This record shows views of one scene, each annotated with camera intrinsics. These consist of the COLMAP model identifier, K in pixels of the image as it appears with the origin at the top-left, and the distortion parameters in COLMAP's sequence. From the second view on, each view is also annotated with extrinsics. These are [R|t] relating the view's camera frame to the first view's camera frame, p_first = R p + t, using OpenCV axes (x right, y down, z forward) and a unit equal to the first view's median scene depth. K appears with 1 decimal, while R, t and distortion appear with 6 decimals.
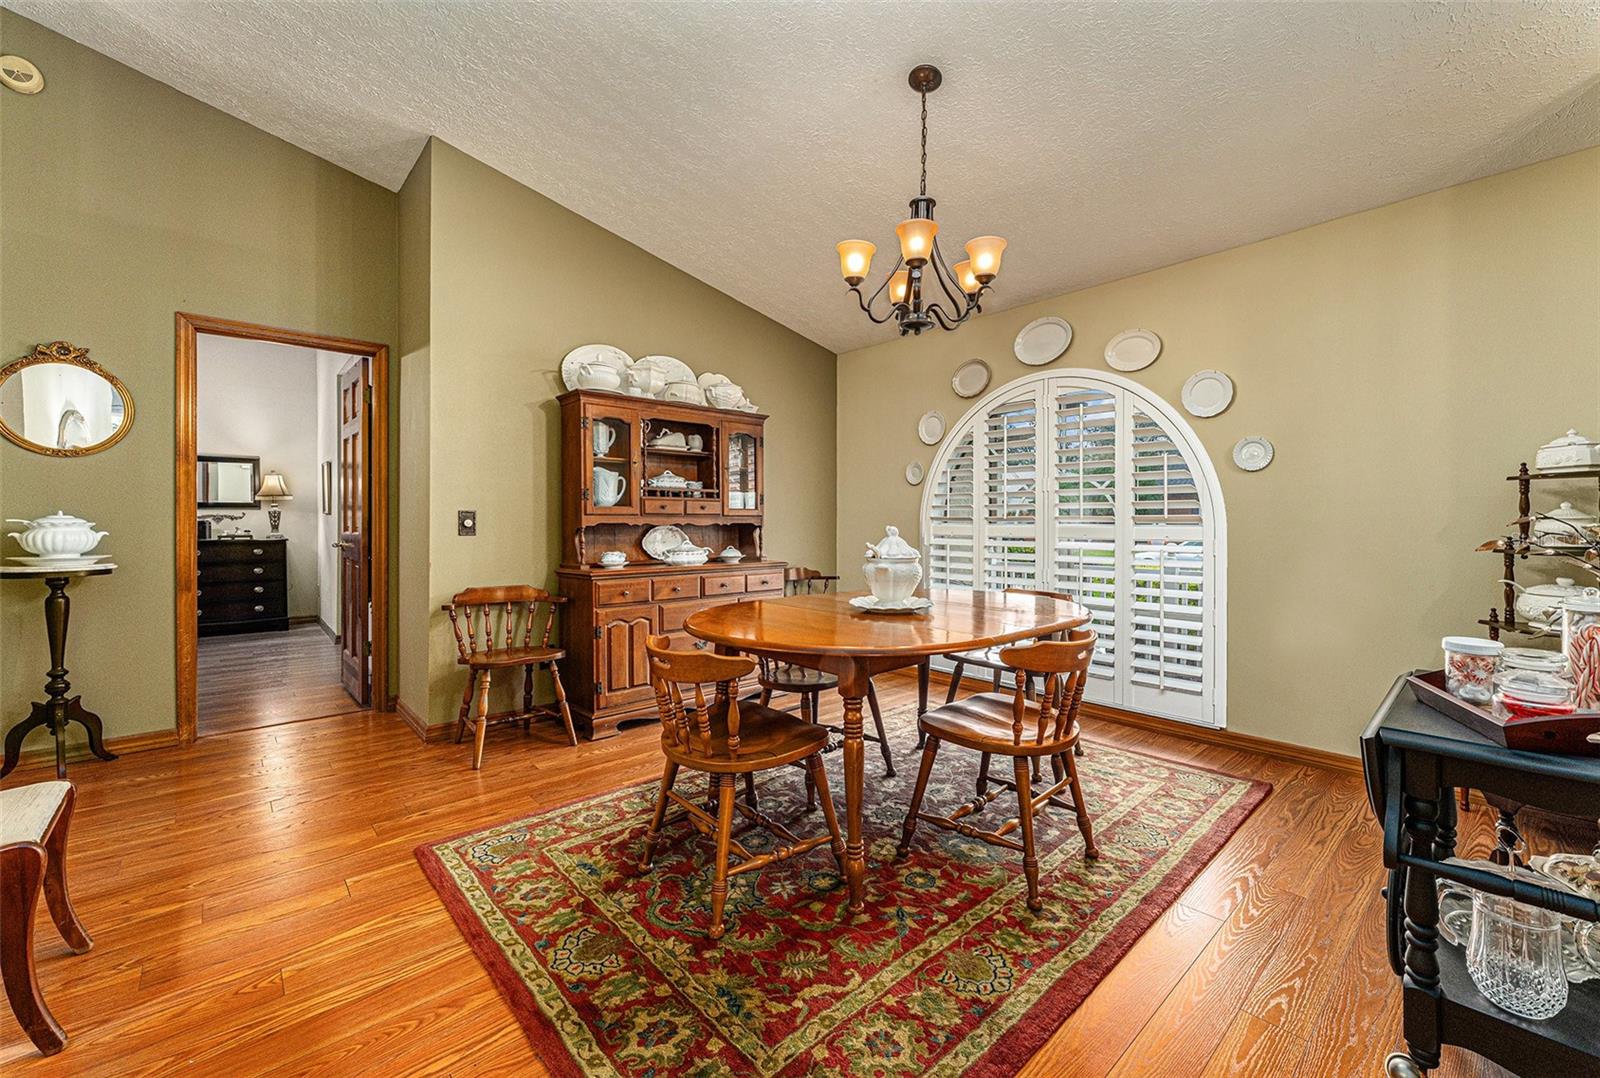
lens RADIAL K [[643.5, 0, 799.6], [0, 643.5, 523.8], [0, 0, 1]] dist [-0.000817, 0.000425]
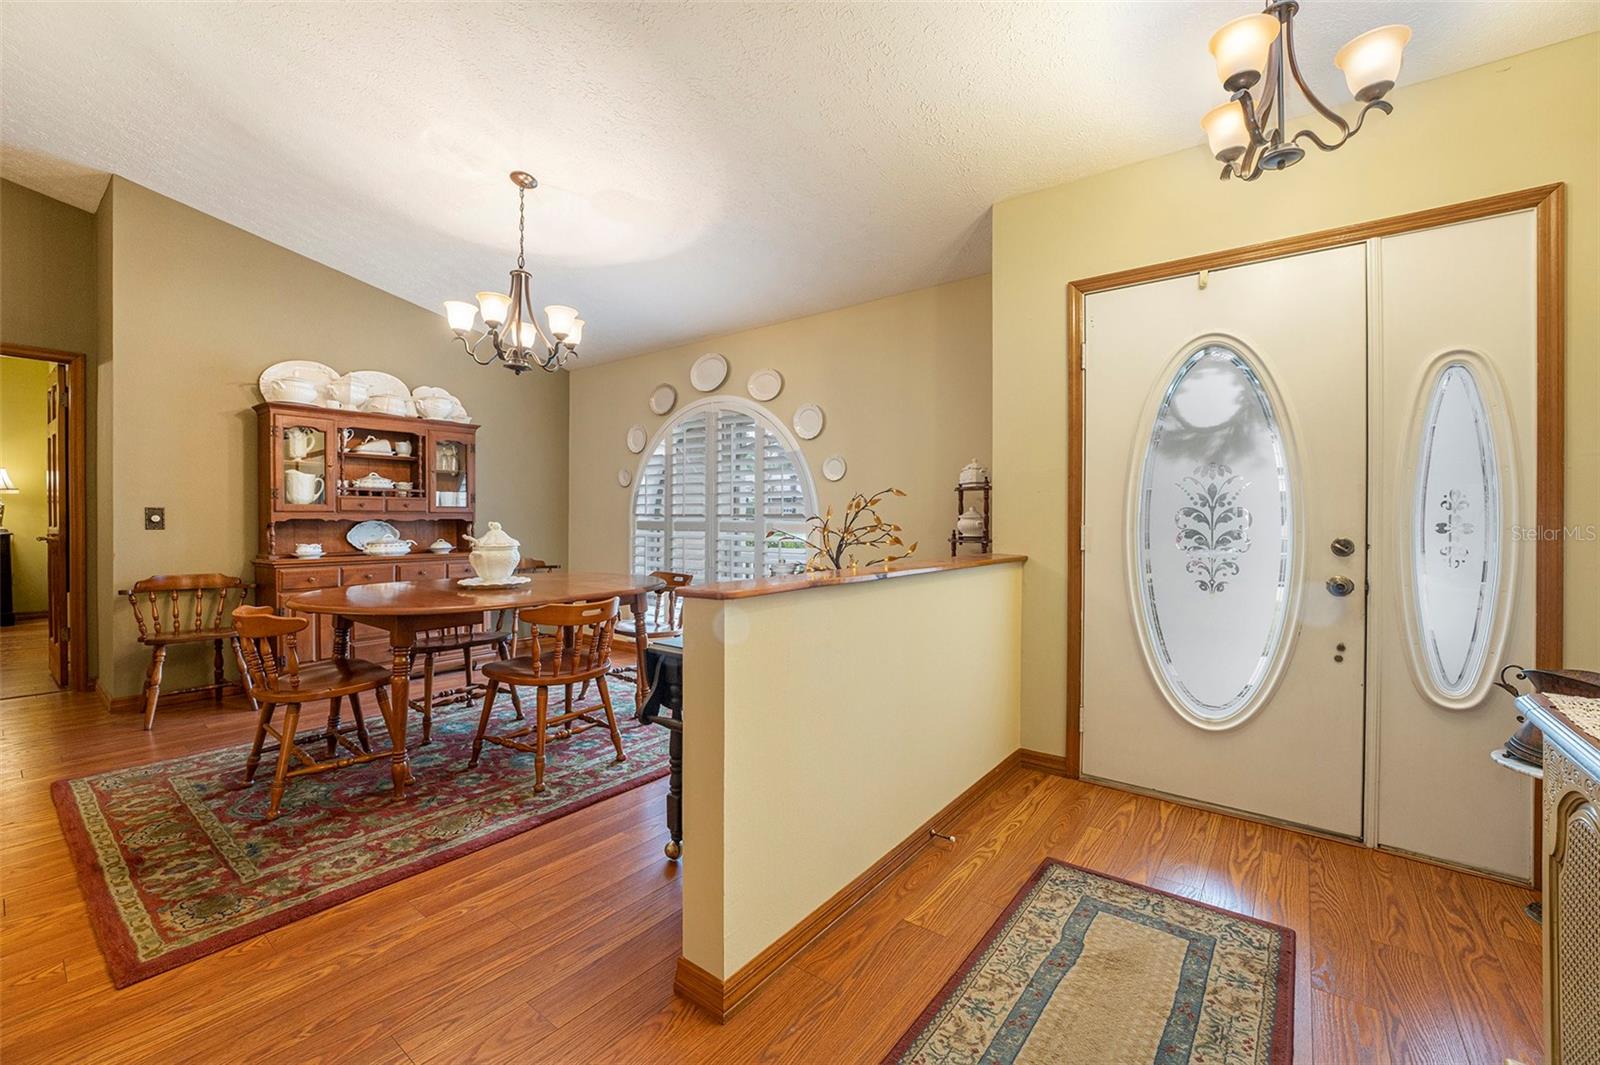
lens RADIAL K [[643.6, 0, 798.7], [0, 643.6, 526.0], [0, 0, 1]] dist [-0.005565, -0.002668]
pose [[0.985536, 0.001941, 0.169456, 0.392447], [-0.004069, 0.999917, 0.012213, -0.006292], [-0.169418, -0.012726, 0.985462, -0.282308]]
